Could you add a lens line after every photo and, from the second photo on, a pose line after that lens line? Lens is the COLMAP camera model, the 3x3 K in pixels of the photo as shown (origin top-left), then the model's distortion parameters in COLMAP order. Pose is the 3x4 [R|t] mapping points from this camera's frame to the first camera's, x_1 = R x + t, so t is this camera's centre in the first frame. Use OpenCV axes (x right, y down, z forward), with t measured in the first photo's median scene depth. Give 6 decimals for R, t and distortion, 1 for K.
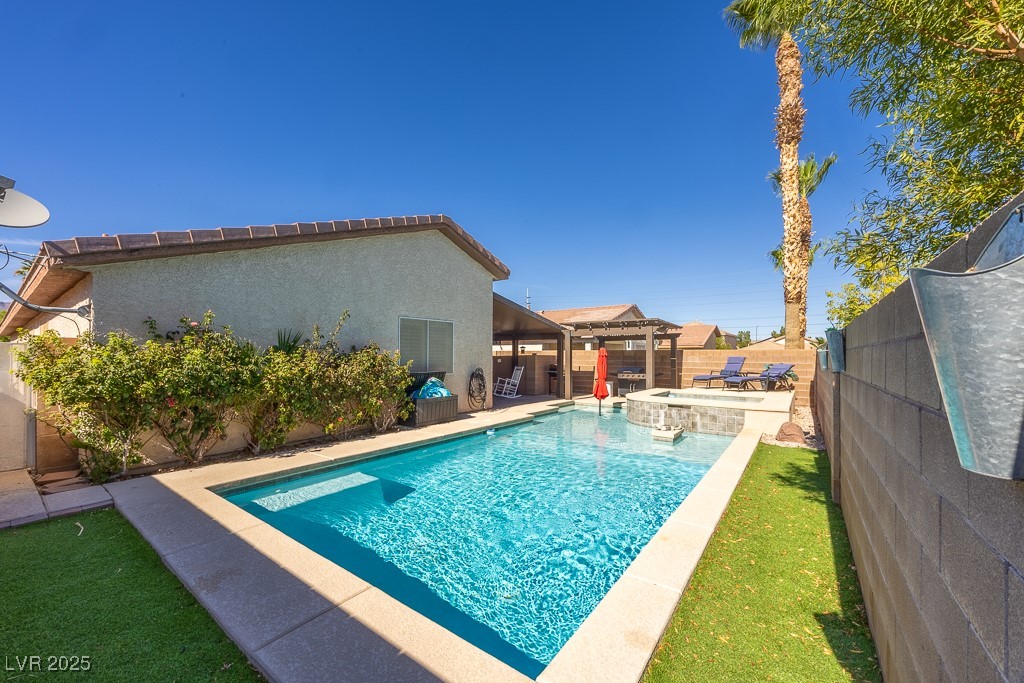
lens RADIAL K [[397.7, 0, 524.2], [0, 397.7, 356.7], [0, 0, 1]] dist [0.013022, 0.000024]
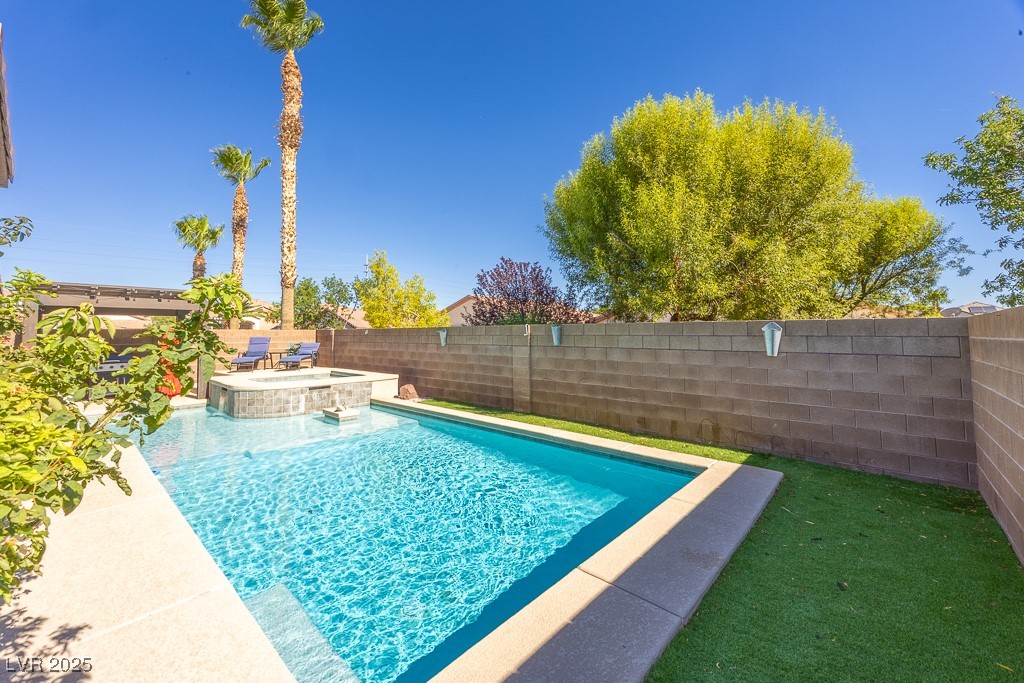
lens RADIAL K [[408.1, 0, 498.9], [0, 408.1, 314.3], [0, 0, 1]] dist [0.000745, -0.000057]
pose [[0.120826, 0.039875, 0.991872, -0.554482], [0.007630, 0.999126, -0.041096, -0.013816], [-0.992644, 0.012533, 0.120416, 0.401992]]
